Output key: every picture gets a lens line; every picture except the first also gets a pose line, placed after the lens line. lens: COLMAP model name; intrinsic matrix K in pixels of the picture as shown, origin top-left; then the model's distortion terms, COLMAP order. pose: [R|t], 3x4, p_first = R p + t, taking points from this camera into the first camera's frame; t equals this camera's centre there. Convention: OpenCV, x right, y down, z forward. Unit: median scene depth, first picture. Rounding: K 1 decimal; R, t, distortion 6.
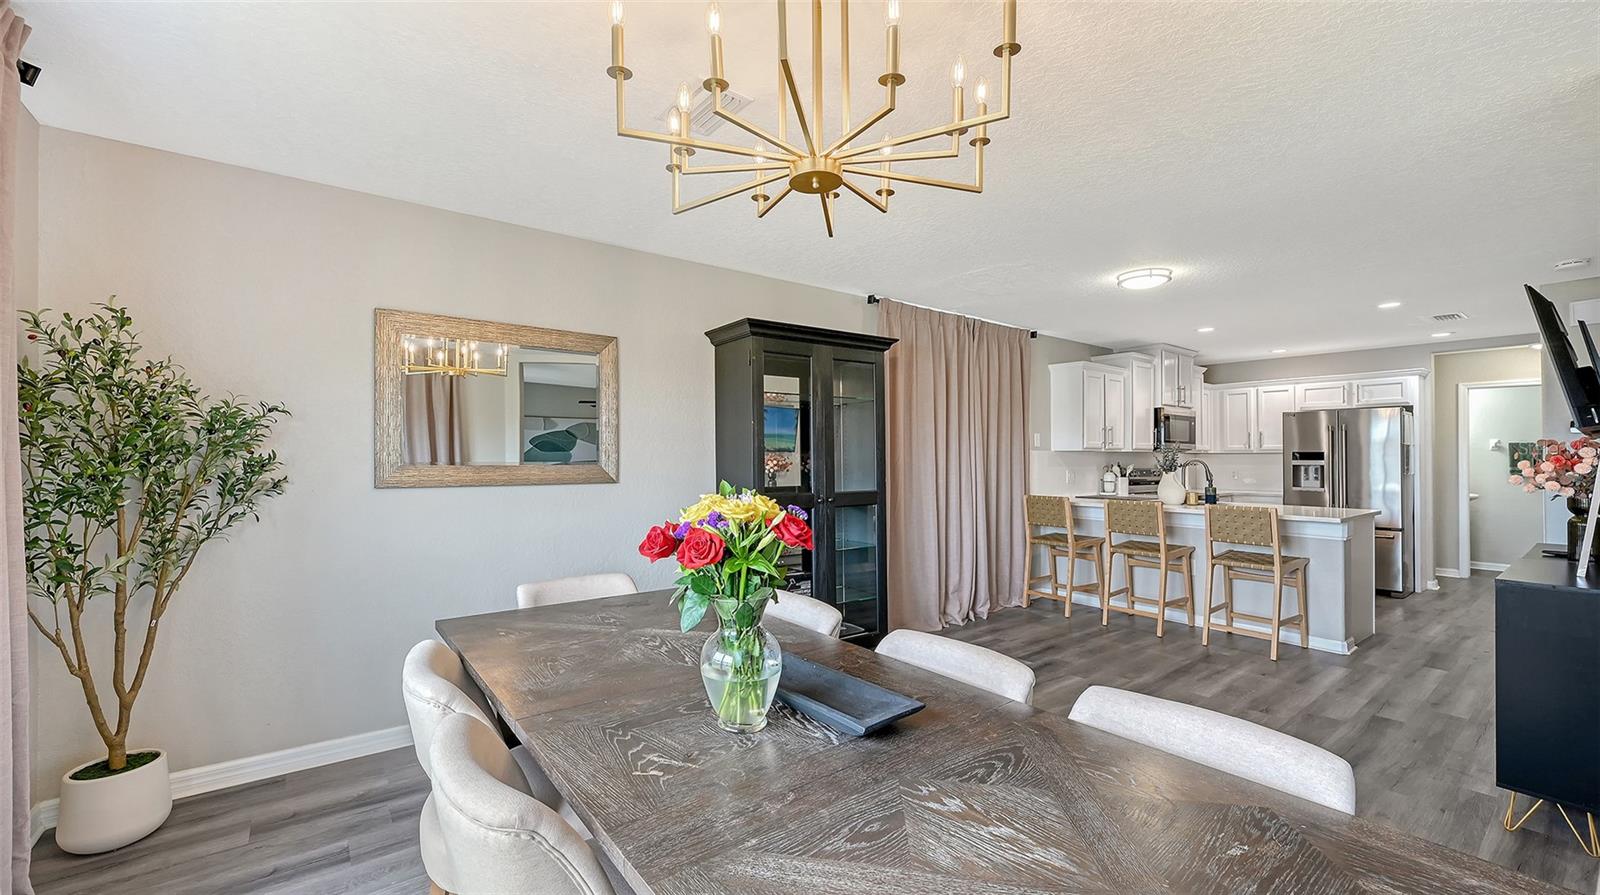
lens RADIAL K [[621.8, 0, 794.6], [0, 621.8, 439.7], [0, 0, 1]] dist [0.000770, -0.007104]
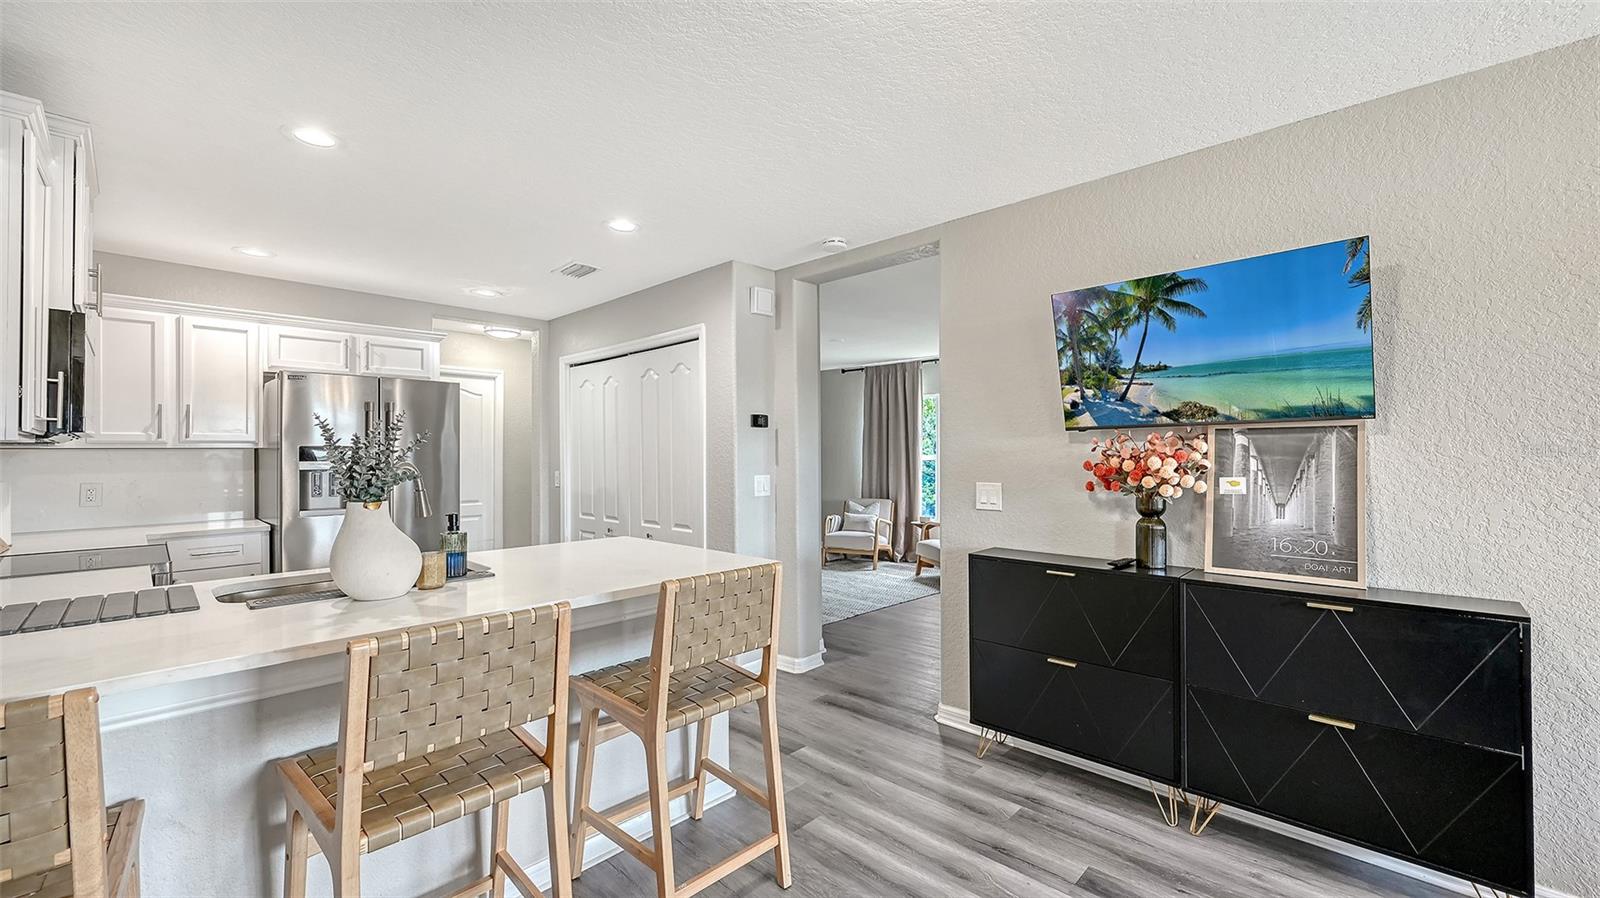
lens RADIAL K [[645.1, 0, 798.4], [0, 645.1, 439.4], [0, 0, 1]] dist [-0.000299, 0.000014]
pose [[-0.167633, 0.015446, 0.985728, 0.180128], [-0.017858, 0.999666, -0.018701, 0.016501], [-0.985688, -0.020739, -0.167301, 0.673199]]
